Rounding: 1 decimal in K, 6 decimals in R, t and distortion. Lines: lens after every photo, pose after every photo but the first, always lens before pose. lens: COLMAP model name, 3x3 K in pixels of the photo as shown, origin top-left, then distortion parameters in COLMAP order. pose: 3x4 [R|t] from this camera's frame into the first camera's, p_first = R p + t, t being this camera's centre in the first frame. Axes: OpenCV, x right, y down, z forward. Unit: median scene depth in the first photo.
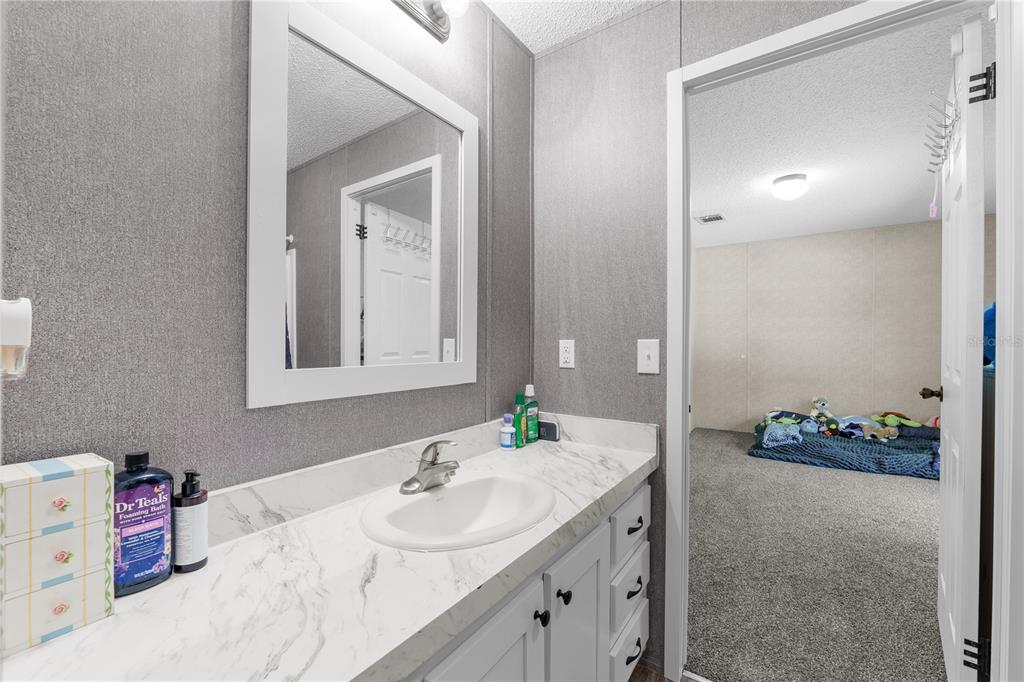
lens RADIAL K [[425.6, 0, 510.1], [0, 425.6, 340.5], [0, 0, 1]] dist [-0.014742, 0.000588]
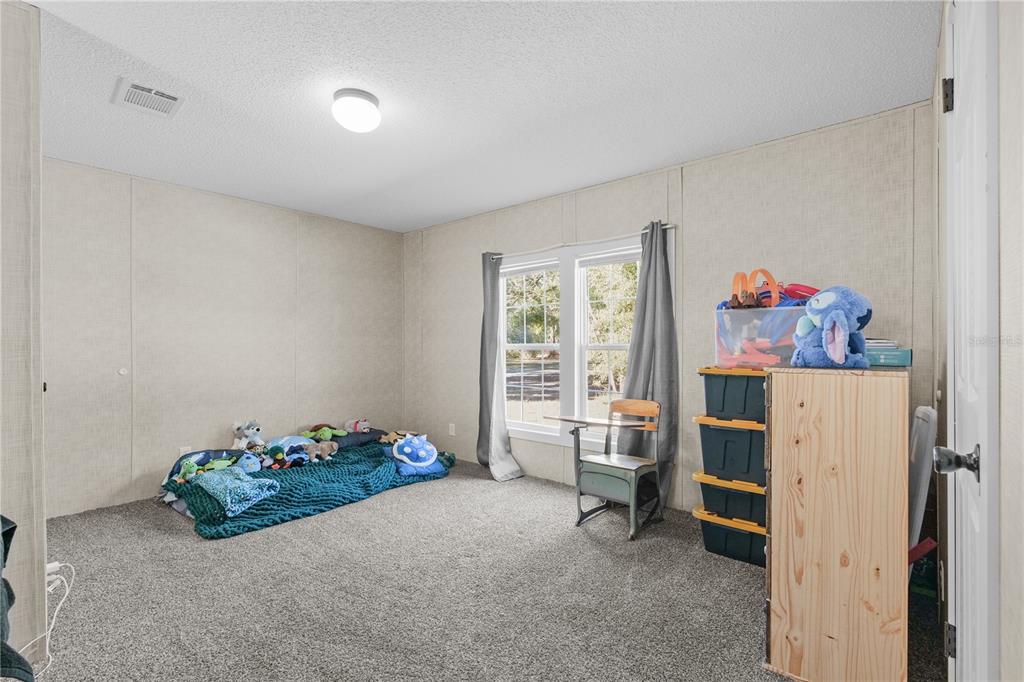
lens RADIAL K [[469.9, 0, 512.2], [0, 469.9, 345.0], [0, 0, 1]] dist [-0.014254, -0.000109]
pose [[0.102106, -0.005803, 0.994757, -0.033861], [0.006518, 0.999965, 0.005164, 0.001287], [-0.994752, 0.005957, 0.102140, 0.527224]]
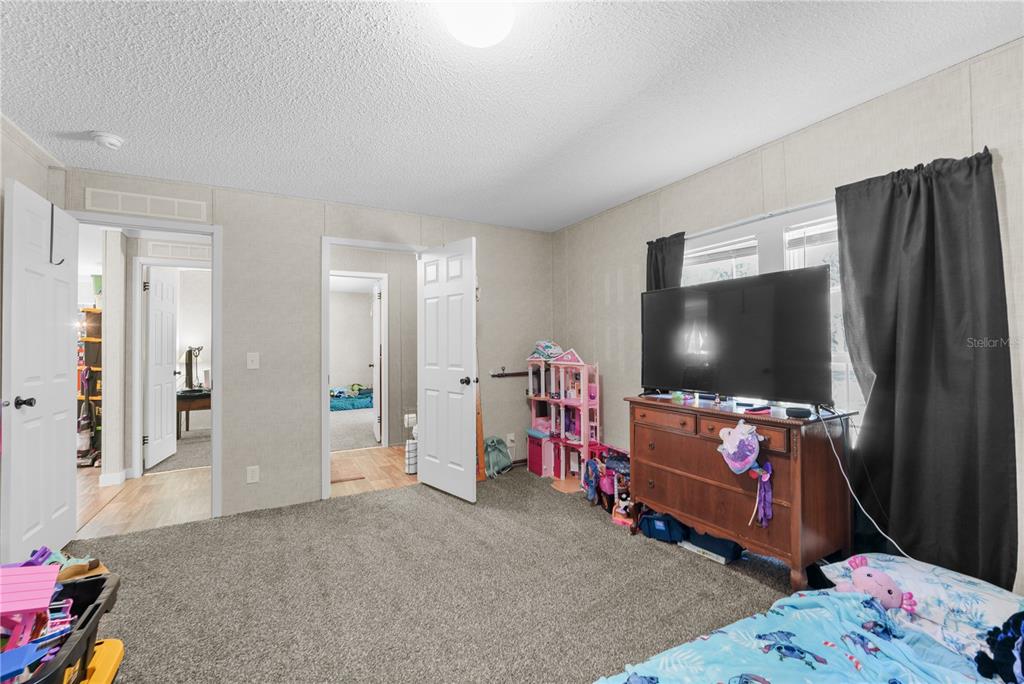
lens RADIAL K [[425.6, 0, 509.4], [0, 425.6, 342.5], [0, 0, 1]] dist [-0.014742, 0.000588]
pose [[0.445489, 0.007150, 0.895259, -0.659994], [0.005054, 0.999932, -0.010500, -0.006981], [-0.895273, 0.009202, 0.445422, -0.641584]]
